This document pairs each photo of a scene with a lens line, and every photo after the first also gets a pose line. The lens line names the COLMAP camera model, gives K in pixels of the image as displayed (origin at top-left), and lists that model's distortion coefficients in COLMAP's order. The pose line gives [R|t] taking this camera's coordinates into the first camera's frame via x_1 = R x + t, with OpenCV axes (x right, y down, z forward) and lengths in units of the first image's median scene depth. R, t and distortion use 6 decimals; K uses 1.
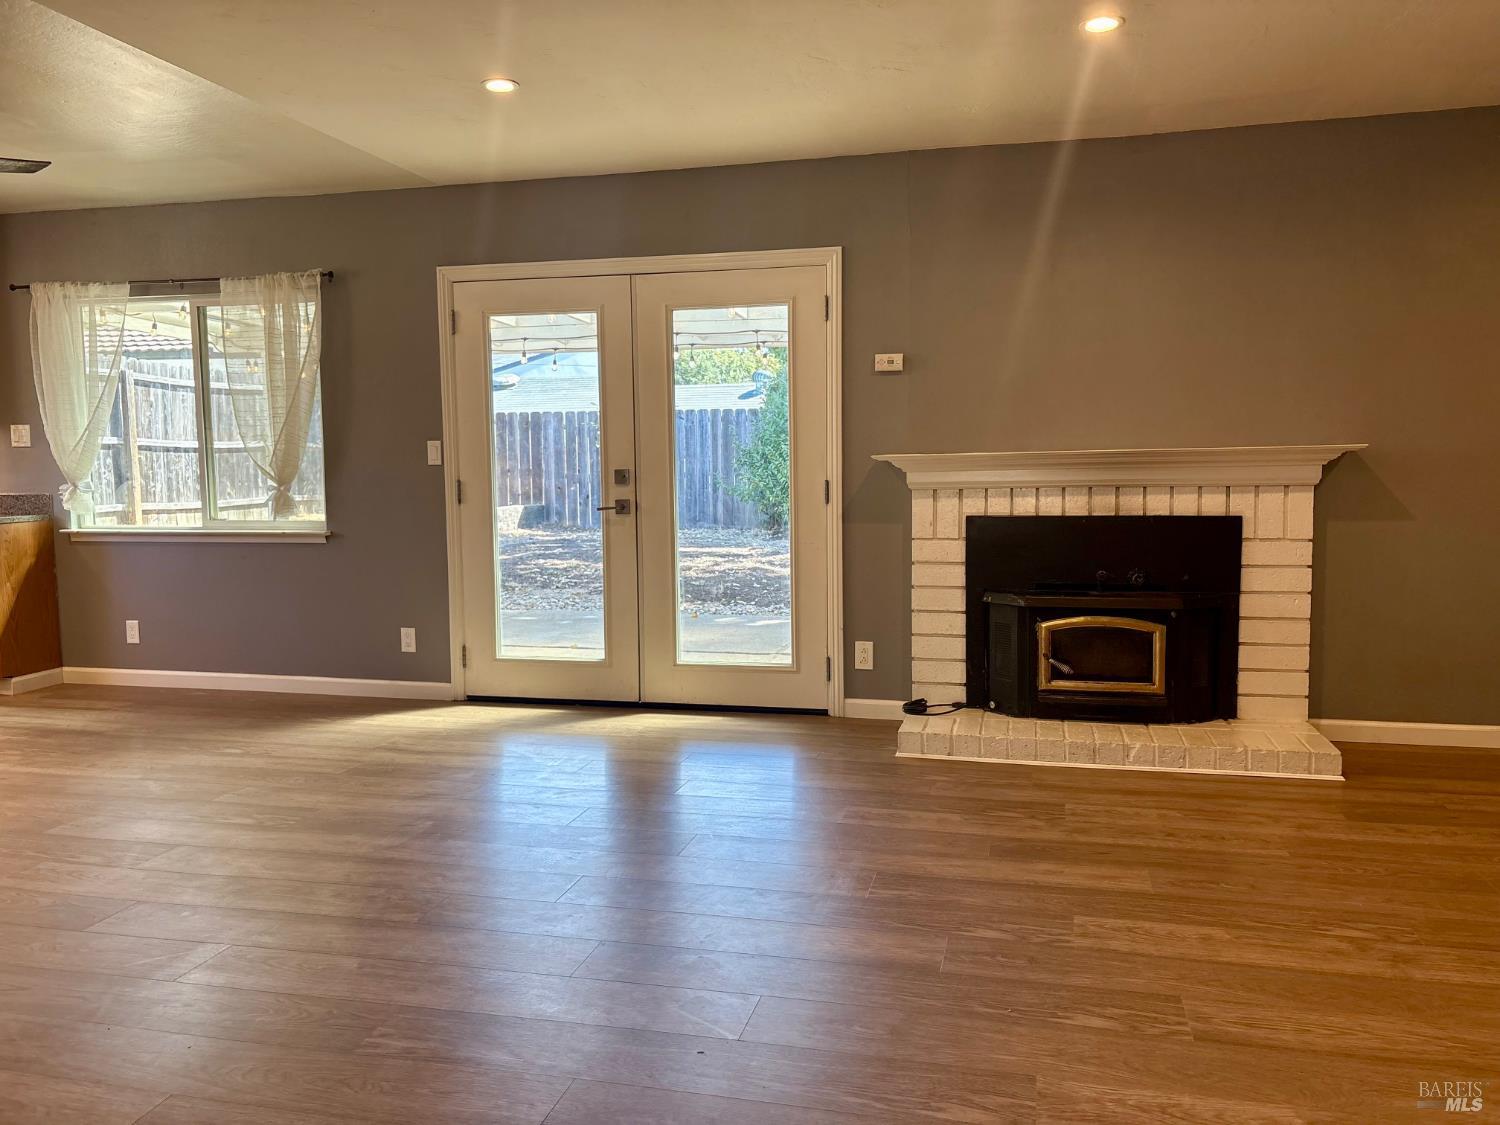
lens RADIAL K [[1142.2, 0, 774.4], [0, 1142.2, 562.4], [0, 0, 1]] dist [0.050088, -0.036058]
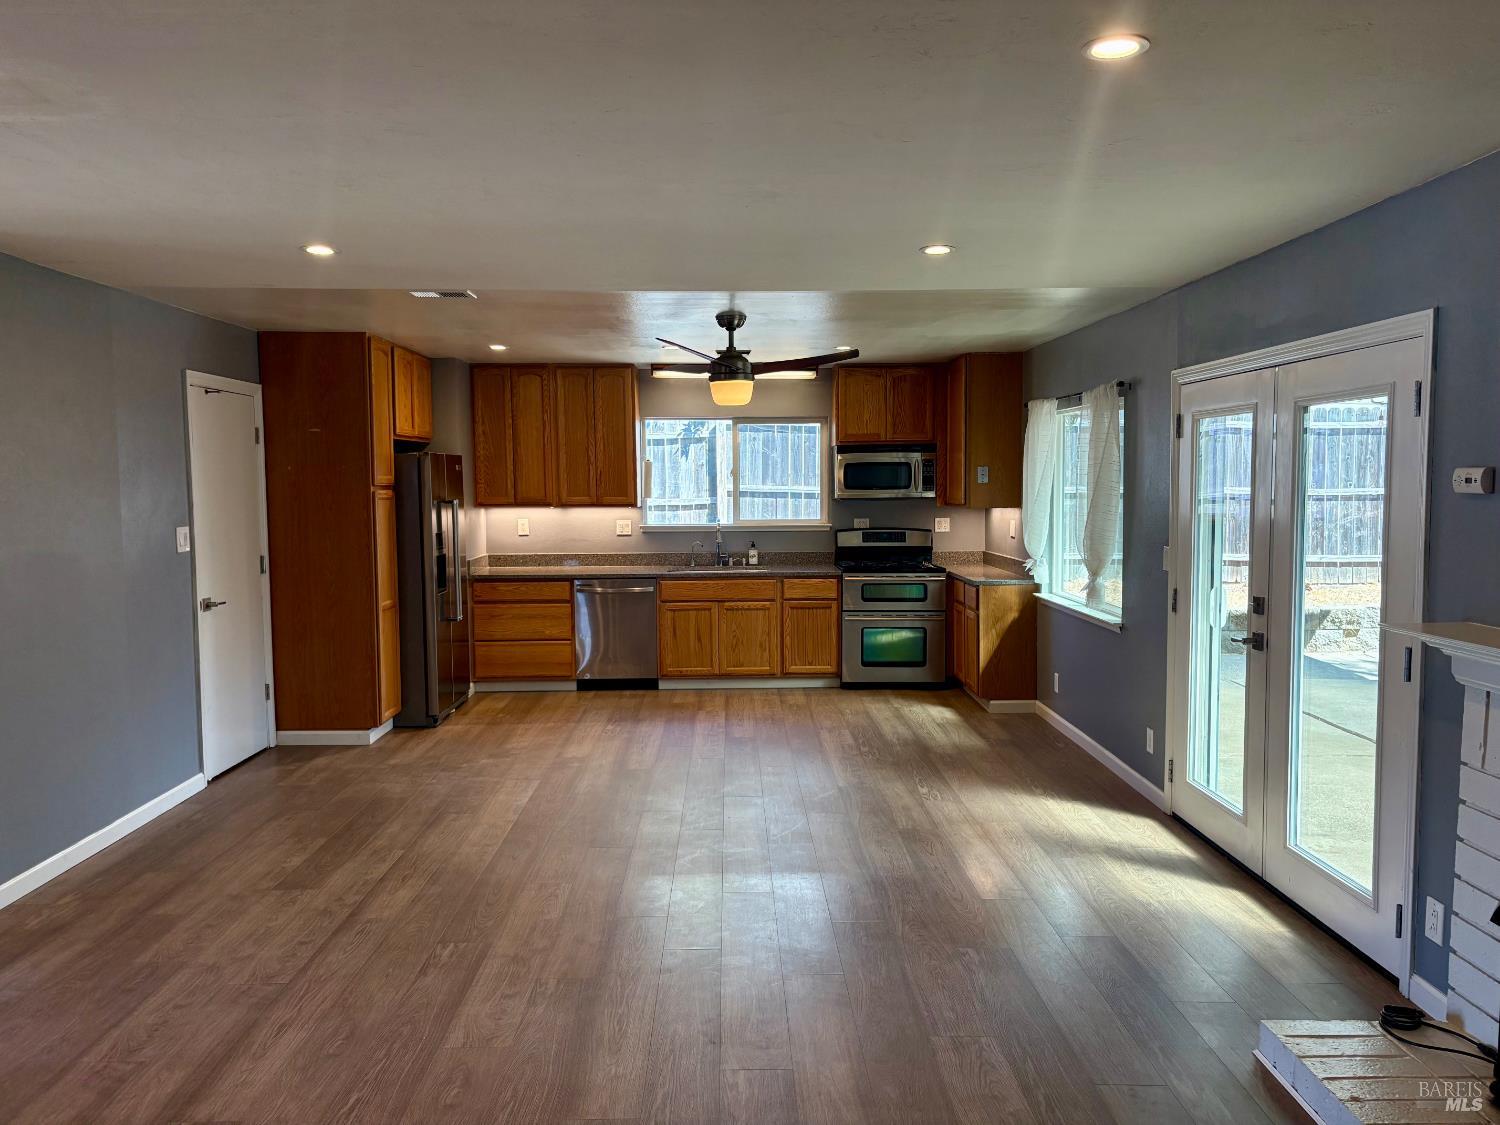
lens RADIAL K [[1142.2, 0, 754.9], [0, 1142.2, 575.3], [0, 0, 1]] dist [0.050088, -0.036058]
pose [[0.251374, 0.091630, -0.963543, 0.597353], [-0.089451, 0.993447, 0.071138, -0.126746], [0.963748, 0.068308, 0.257923, 0.432574]]
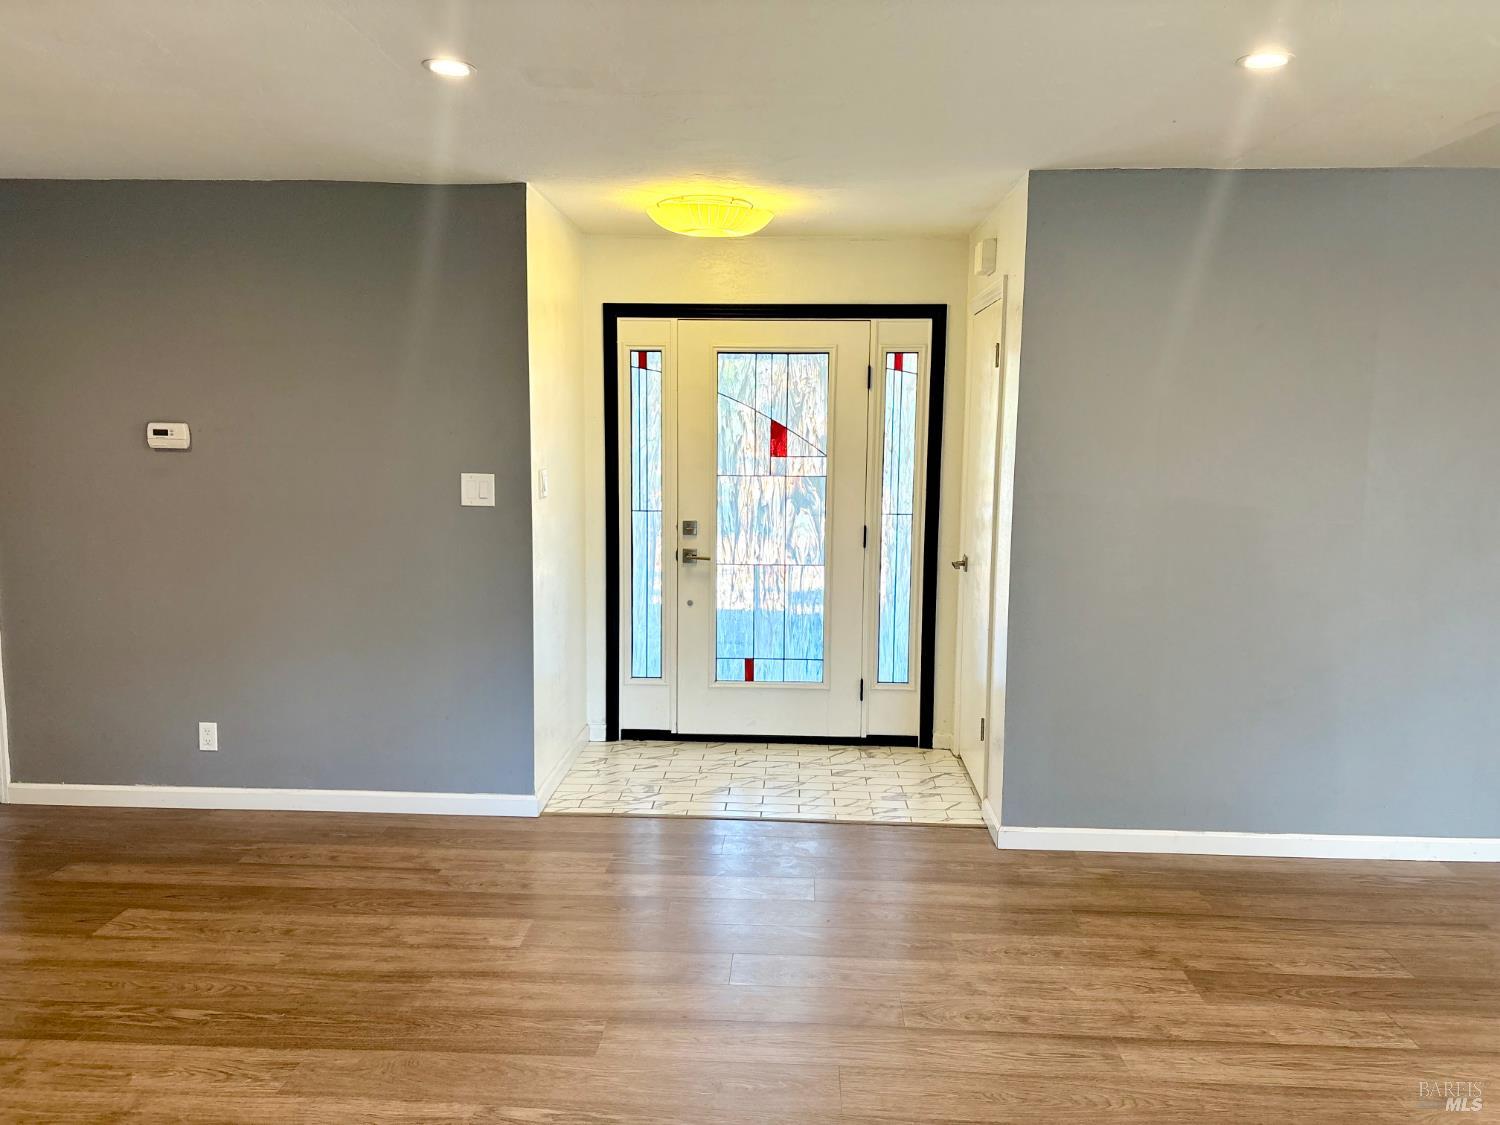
lens RADIAL K [[1142.2, 0, 765.3], [0, 1142.2, 565.2], [0, 0, 1]] dist [0.050088, -0.036058]
pose [[-0.980415, 0.028028, -0.194940, 0.052441], [-0.016900, 0.974198, 0.225063, -0.168393], [0.196218, 0.223949, -0.954644, 0.852867]]
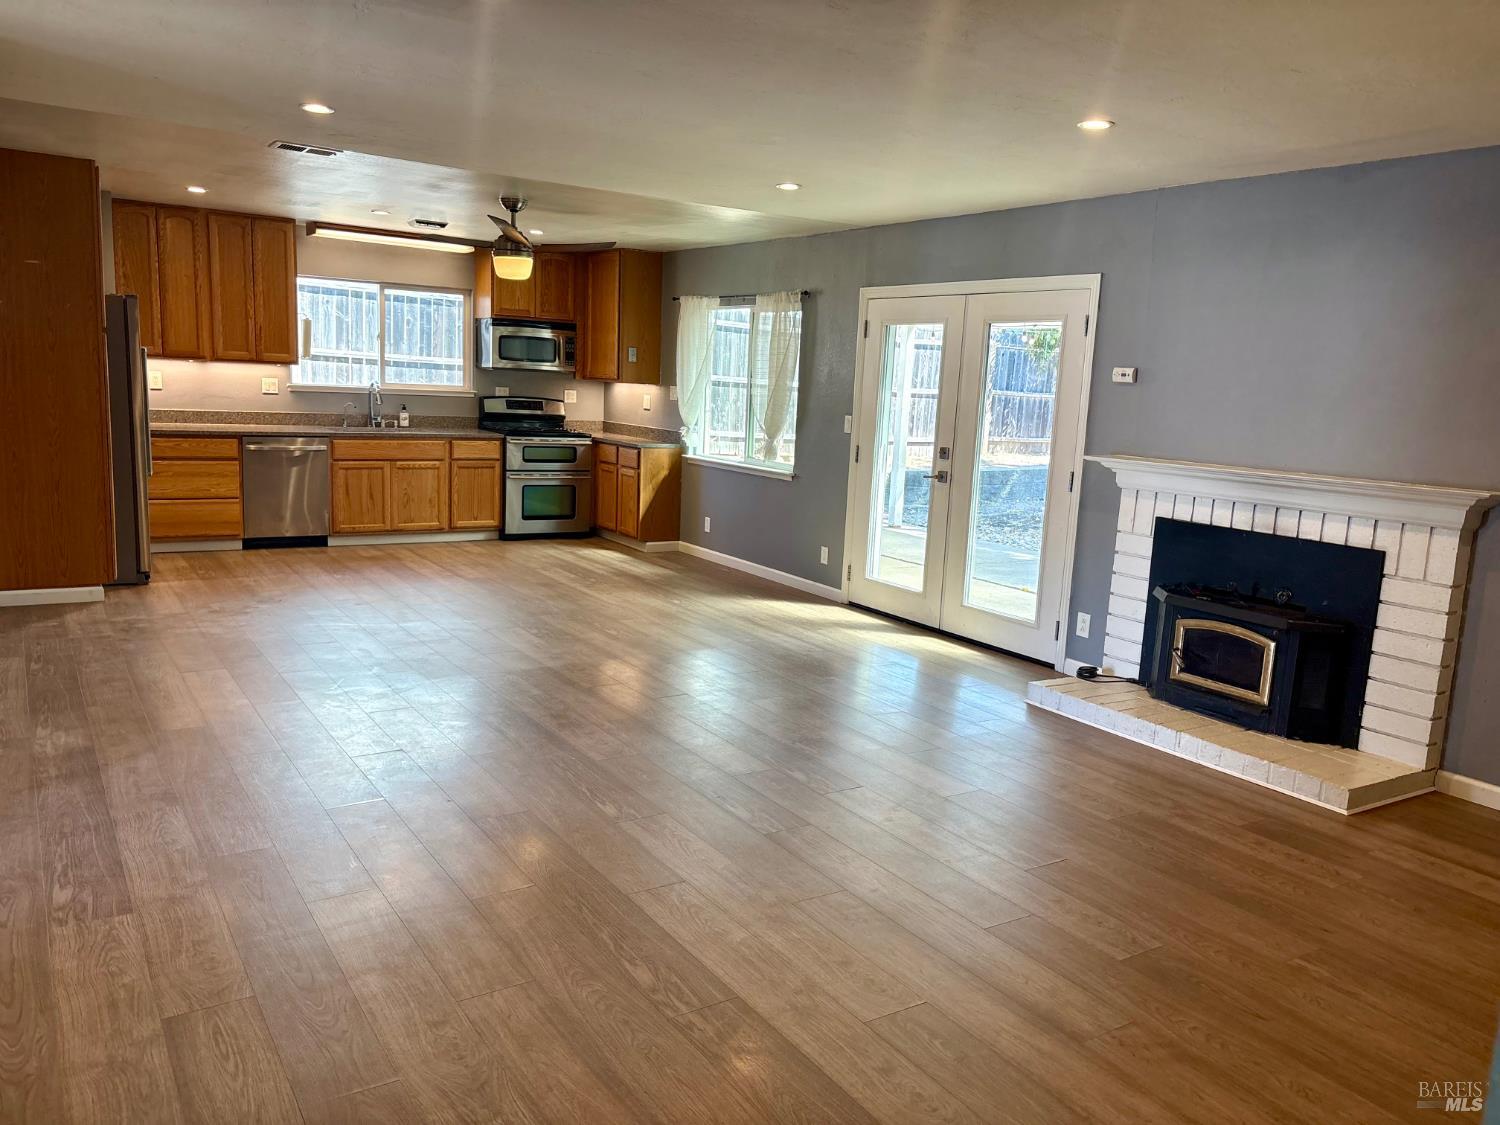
lens RADIAL K [[1142.2, 0, 761.0], [0, 1142.2, 583.4], [0, 0, 1]] dist [0.050088, -0.036058]
pose [[0.726999, 0.168169, -0.665727, 0.607861], [-0.121254, 0.985750, 0.116595, -0.056954], [0.675848, -0.004042, 0.737030, -0.089539]]
